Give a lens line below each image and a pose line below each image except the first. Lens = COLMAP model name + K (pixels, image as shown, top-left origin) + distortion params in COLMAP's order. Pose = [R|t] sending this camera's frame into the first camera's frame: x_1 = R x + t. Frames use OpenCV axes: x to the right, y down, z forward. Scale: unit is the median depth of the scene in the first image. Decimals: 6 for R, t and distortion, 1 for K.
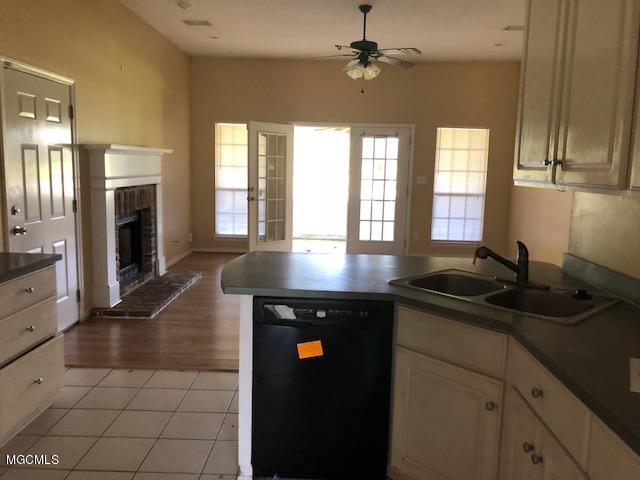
lens RADIAL K [[521.4, 0, 315.6], [0, 521.4, 249.7], [0, 0, 1]] dist [0.009278, -0.009735]
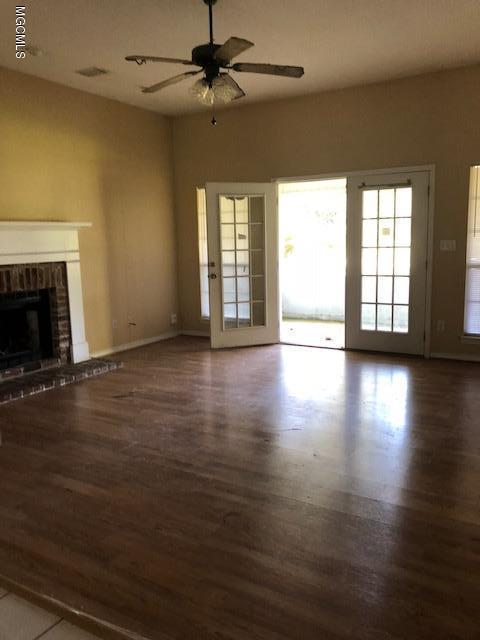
lens RADIAL K [[521.4, 0, 240.0], [0, 521.4, 320.0], [0, 0, 1]] dist [0.009278, -0.009735]
pose [[0.870316, 0.034454, -0.491287, 0.306790], [-0.035889, 0.999335, 0.006506, -0.031677], [0.491185, 0.011970, 0.870973, 0.278111]]
